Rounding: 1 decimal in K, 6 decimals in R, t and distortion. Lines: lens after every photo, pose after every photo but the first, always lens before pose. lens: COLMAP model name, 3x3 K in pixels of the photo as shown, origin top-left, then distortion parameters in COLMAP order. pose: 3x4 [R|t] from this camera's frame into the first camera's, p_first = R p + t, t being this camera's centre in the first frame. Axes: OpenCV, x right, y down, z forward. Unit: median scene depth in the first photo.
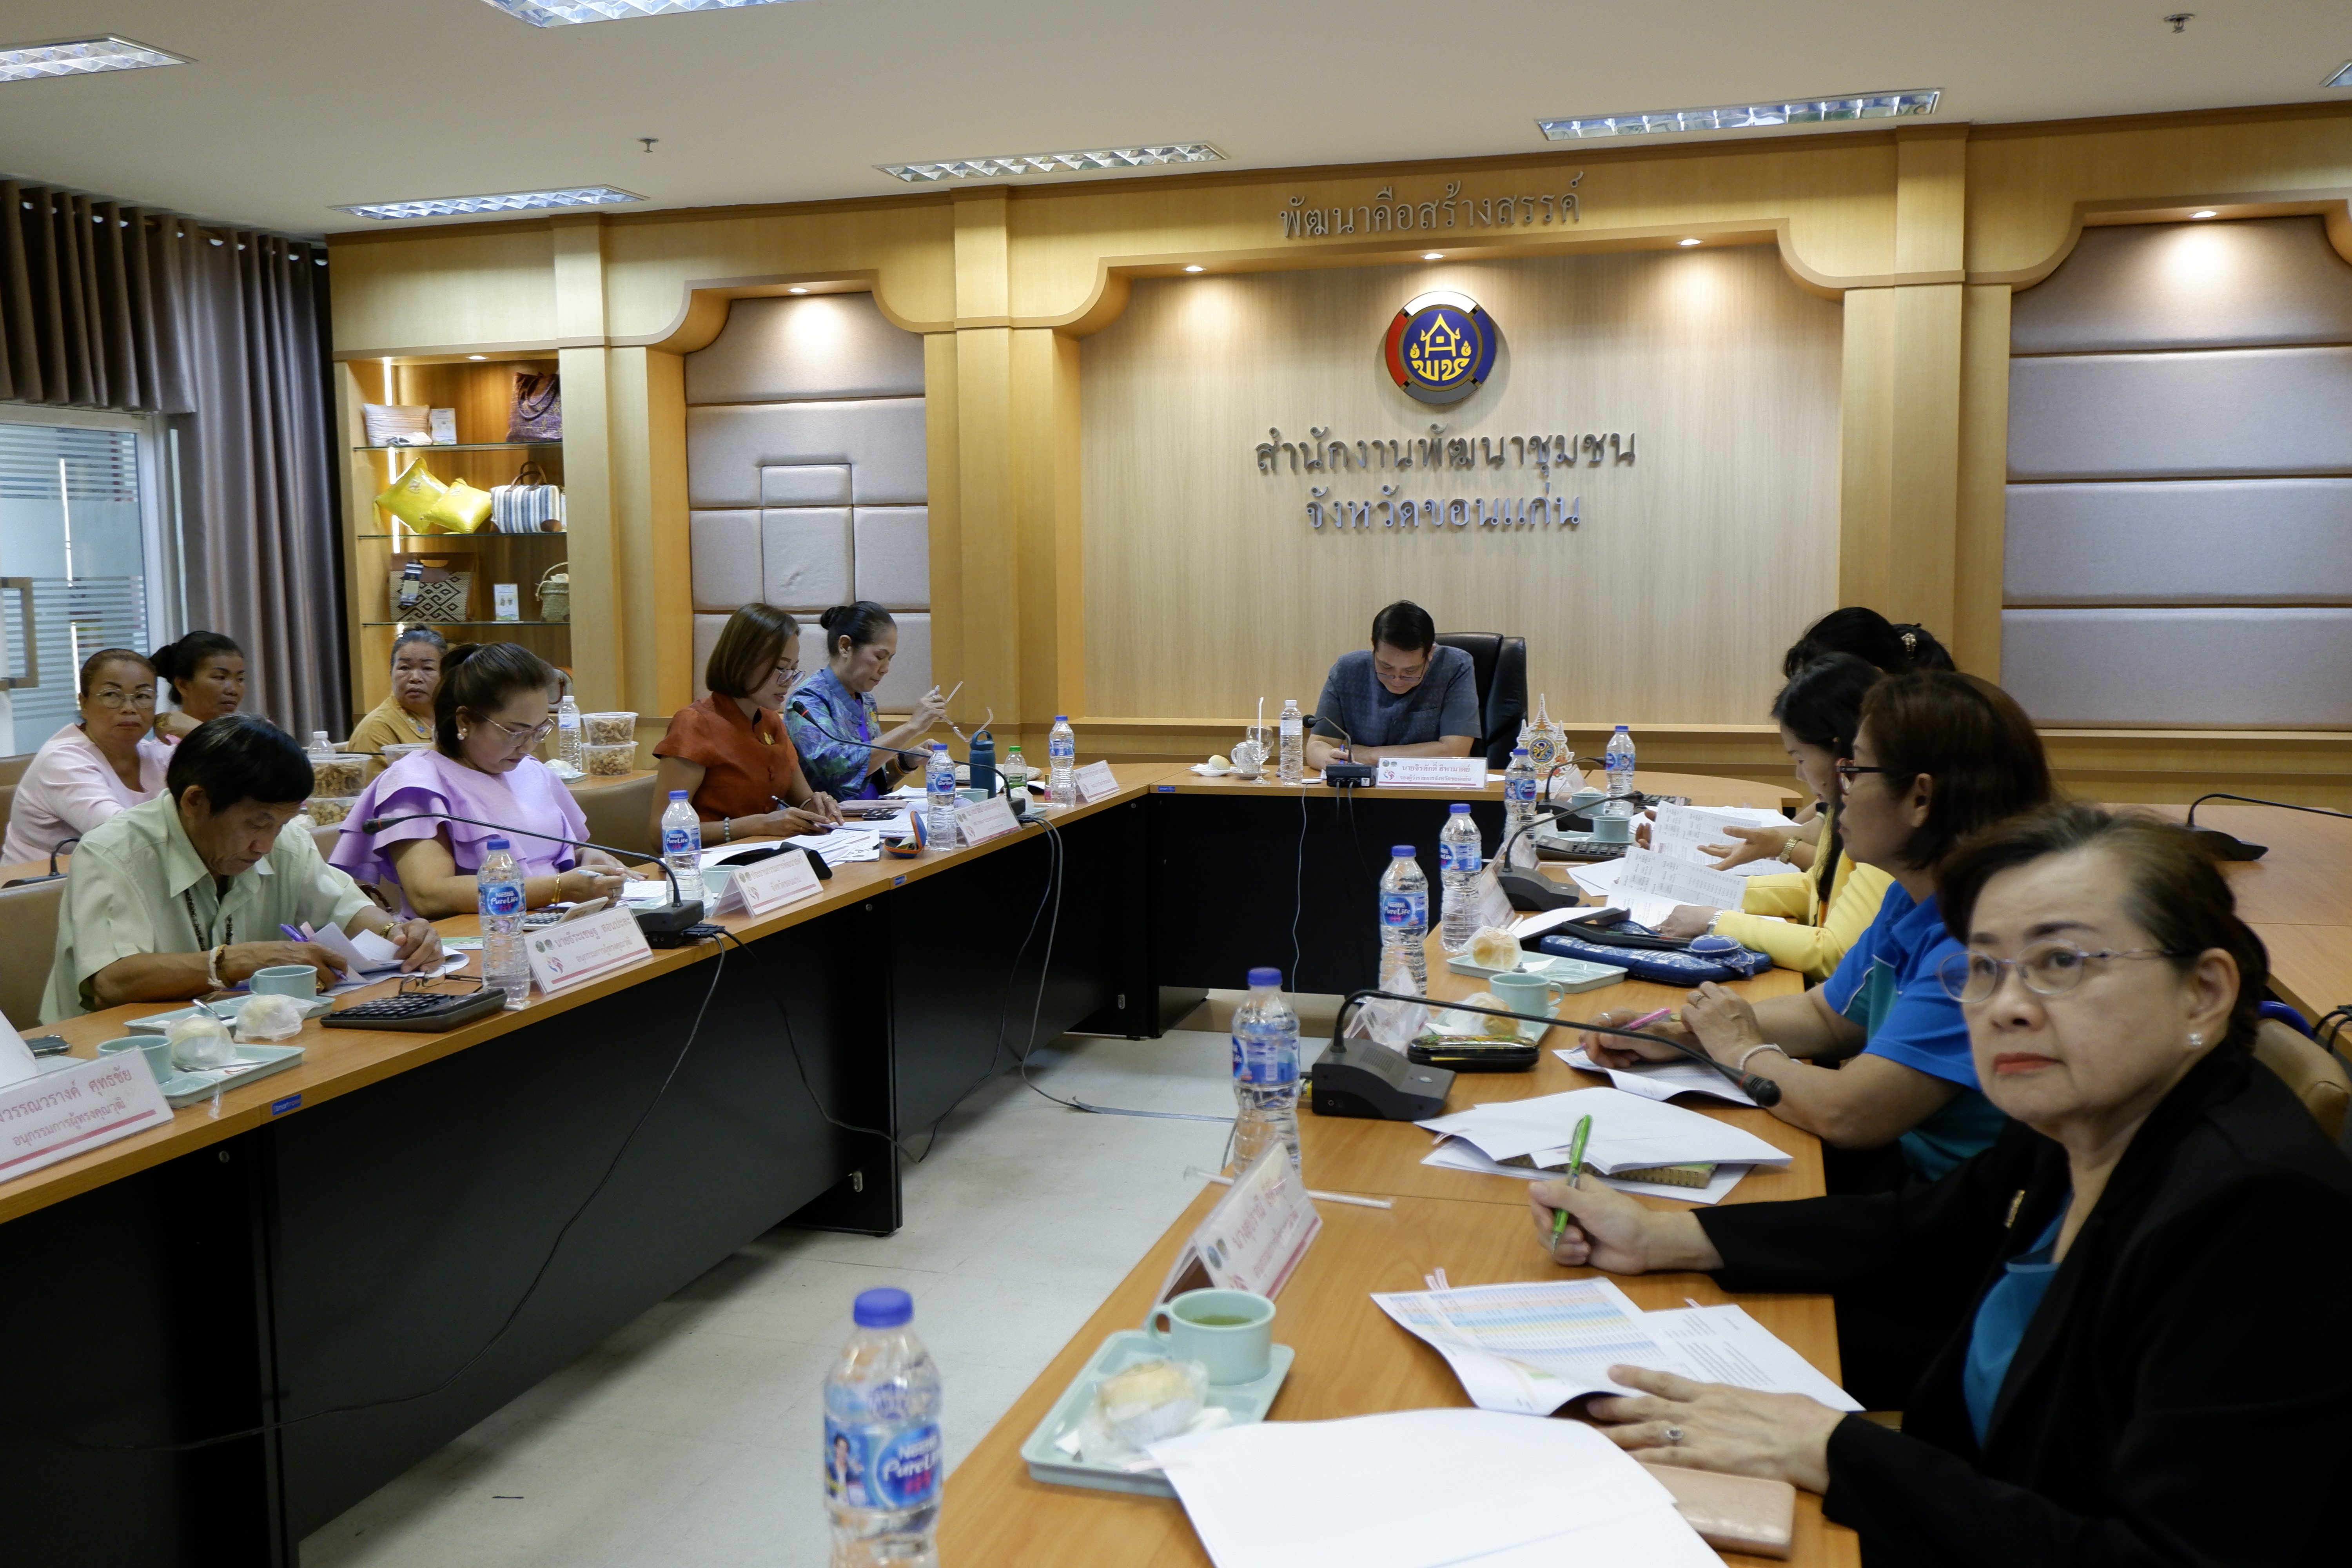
lens RADIAL K [[2088.1, 0, 1176.0], [0, 2088.1, 784.0], [0, 0, 1]] dist [0.028721, -0.006870]
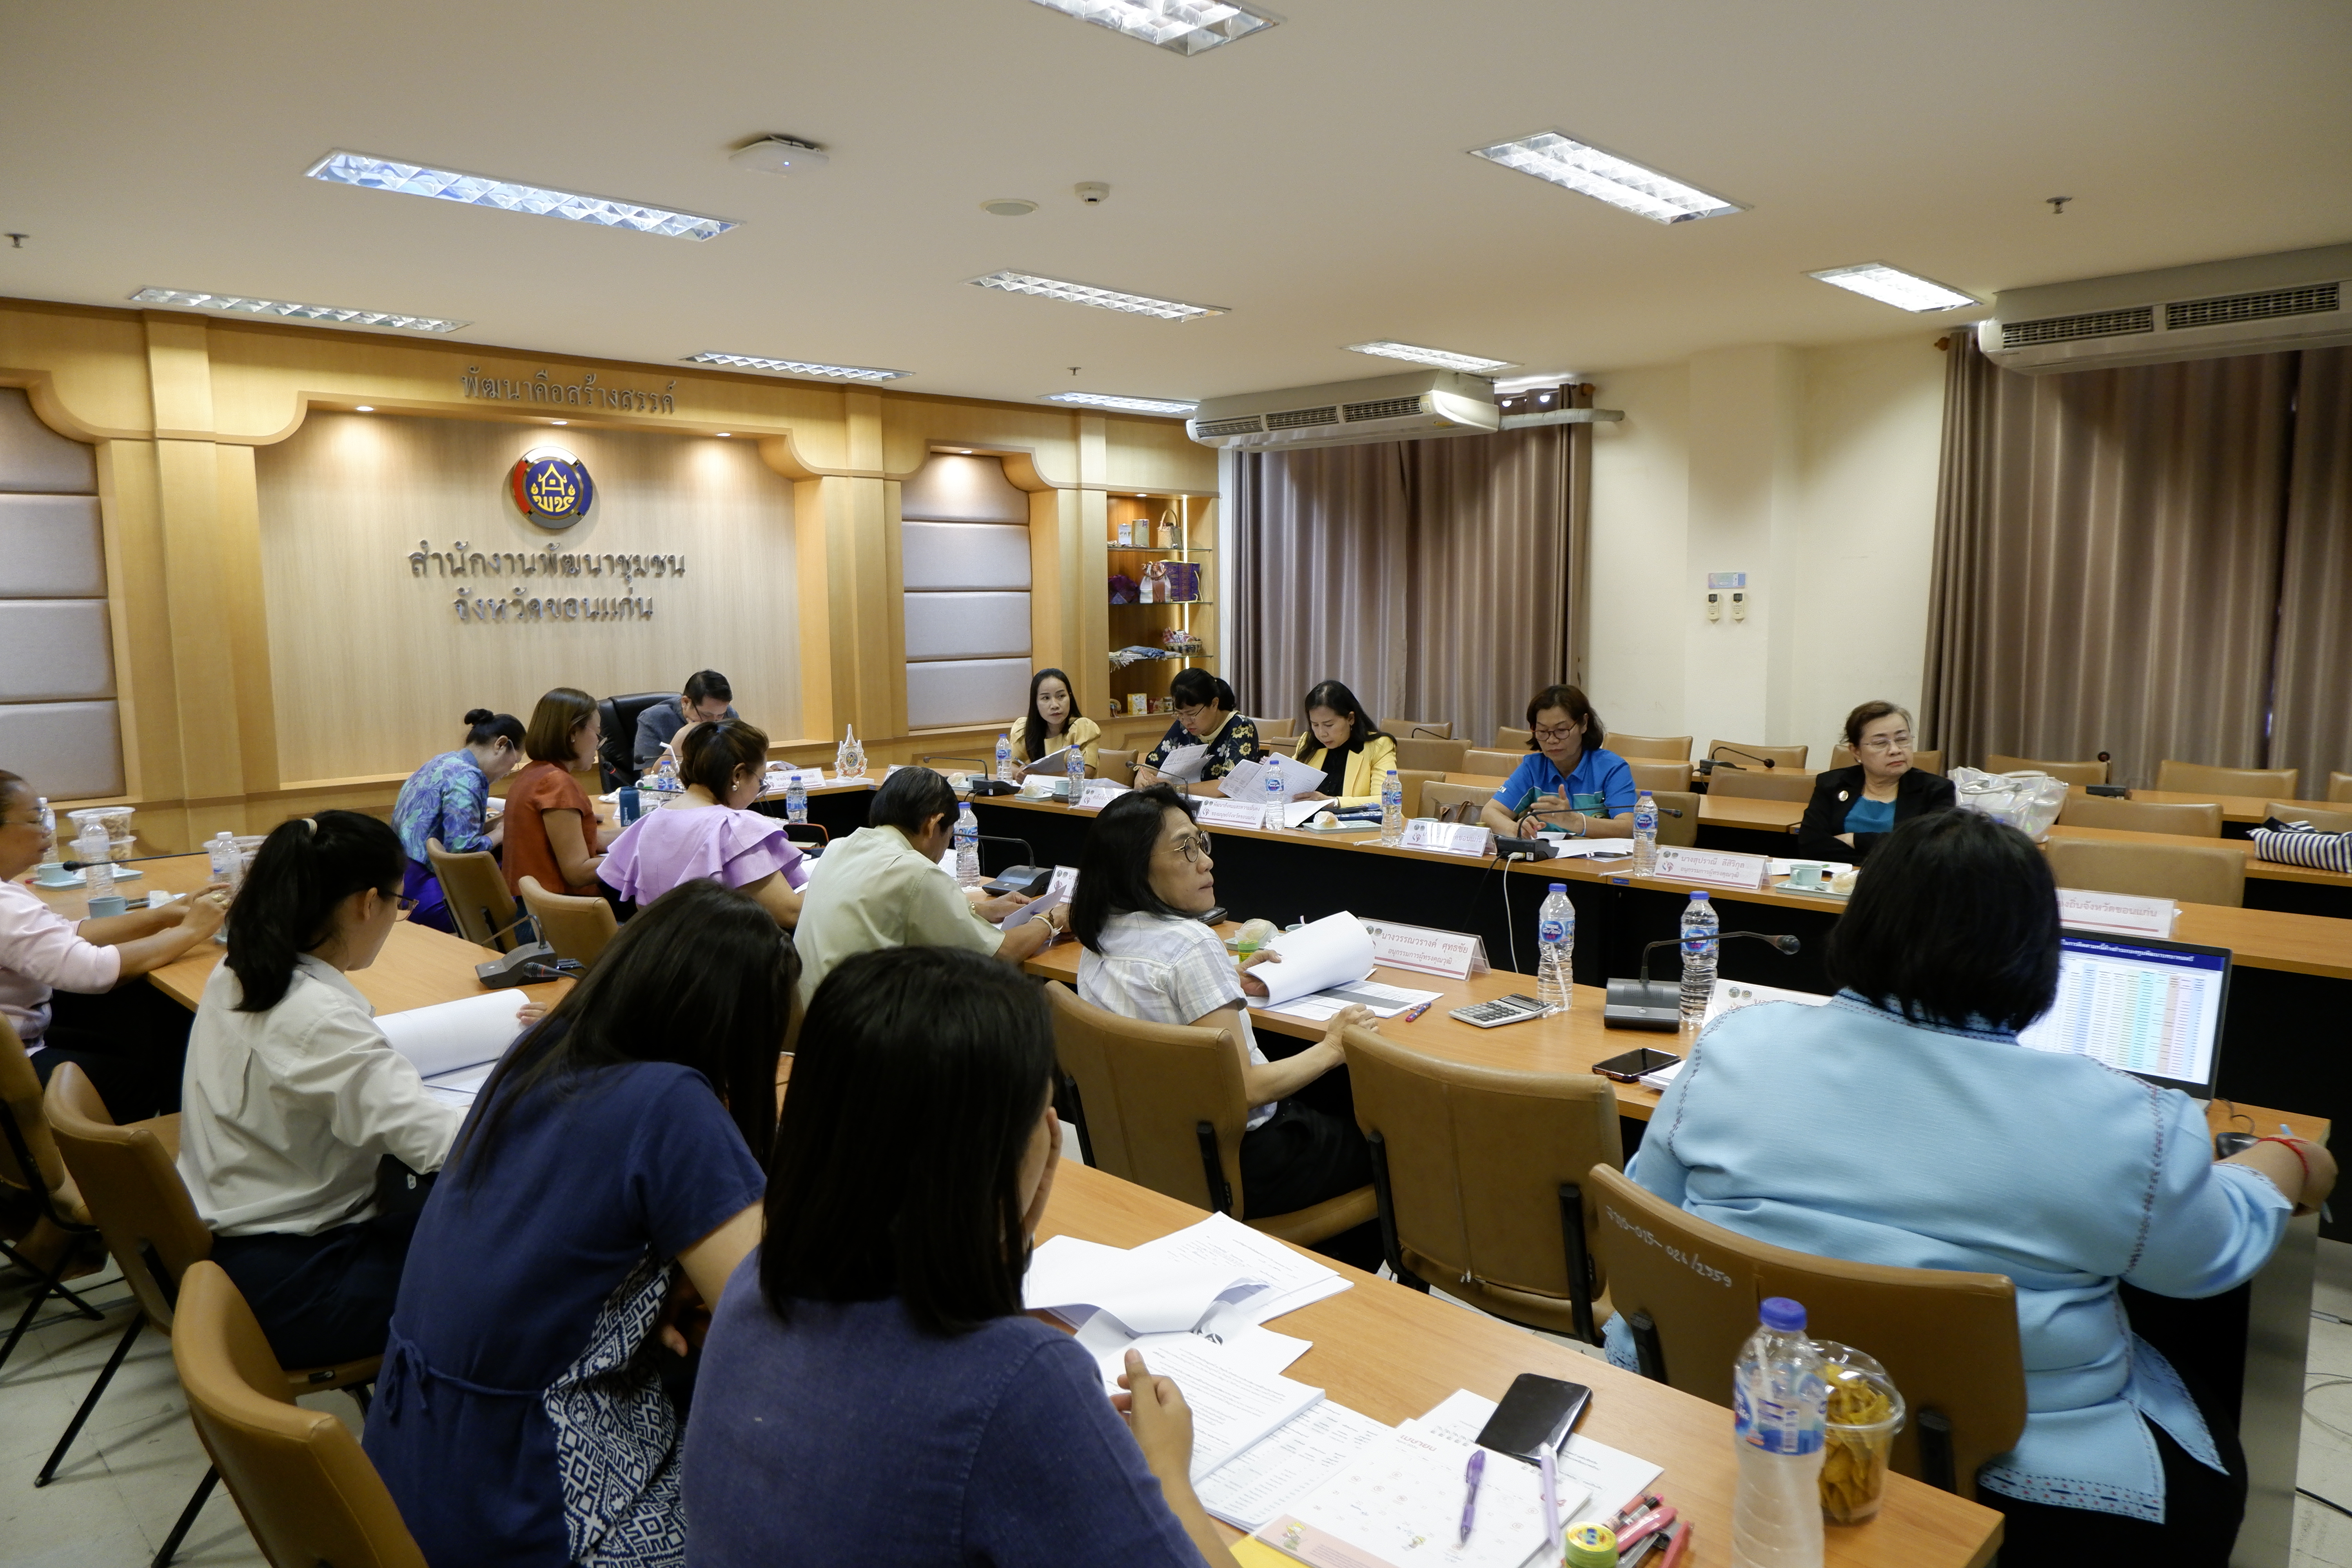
lens RADIAL K [[1533.1, 0, 1176.0], [0, 1533.1, 784.0], [0, 0, 1]] dist [-0.013378, -0.000929]
pose [[0.464210, -0.096298, 0.880475, -0.585783], [0.117243, 0.992005, 0.046682, -0.014158], [-0.877931, 0.081559, 0.471789, 0.180064]]
